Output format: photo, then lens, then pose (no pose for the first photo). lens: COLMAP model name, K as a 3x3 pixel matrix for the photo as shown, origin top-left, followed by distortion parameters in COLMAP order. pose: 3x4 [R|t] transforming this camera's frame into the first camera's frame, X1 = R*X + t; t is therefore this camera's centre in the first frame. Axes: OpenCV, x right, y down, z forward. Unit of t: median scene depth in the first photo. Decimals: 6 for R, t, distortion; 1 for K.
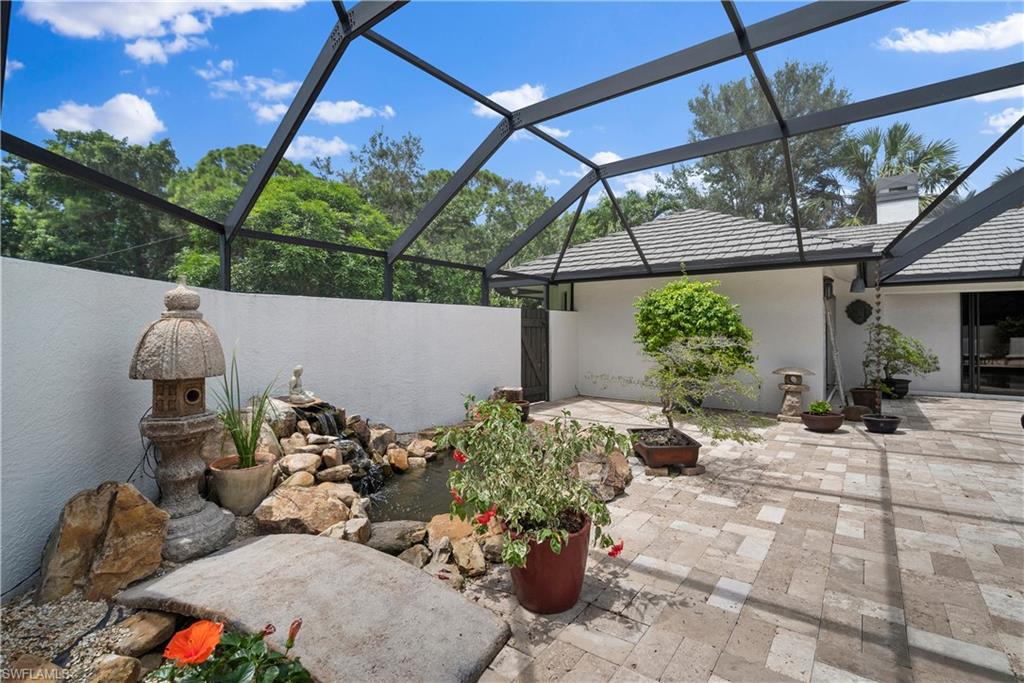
lens RADIAL K [[453.5, 0, 518.5], [0, 453.5, 339.5], [0, 0, 1]] dist [-0.004004, 0.000888]
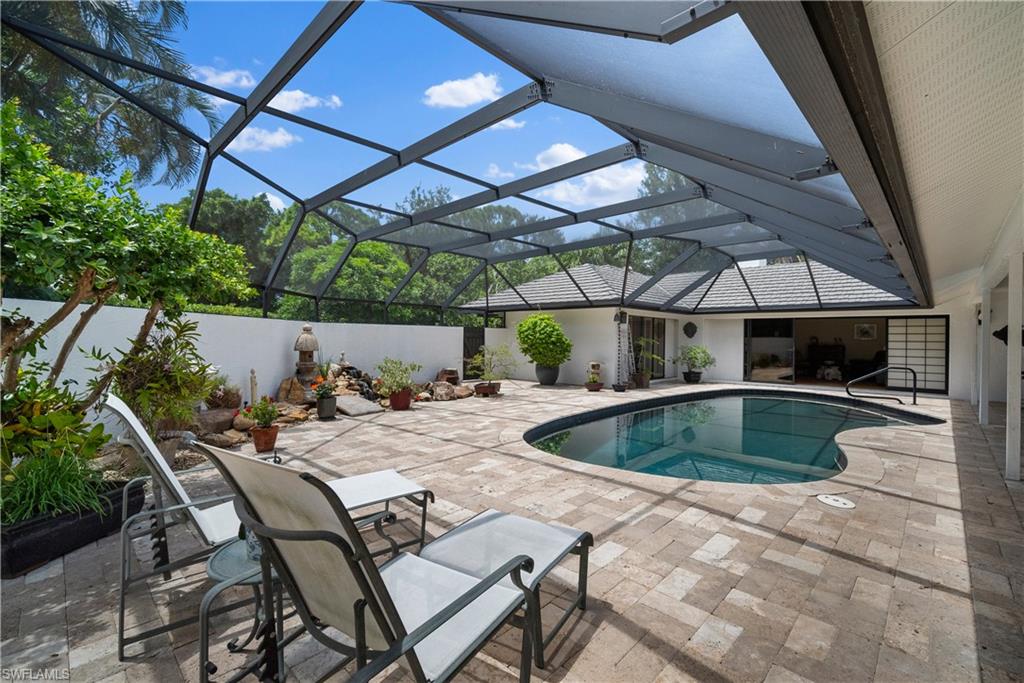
lens RADIAL K [[453.5, 0, 518.5], [0, 453.5, 339.5], [0, 0, 1]] dist [-0.004004, 0.000888]
pose [[0.993047, 0.011690, -0.117134, 0.443352], [-0.014340, 0.999659, -0.021806, 0.019119], [0.116839, 0.023334, 0.992877, -0.794492]]
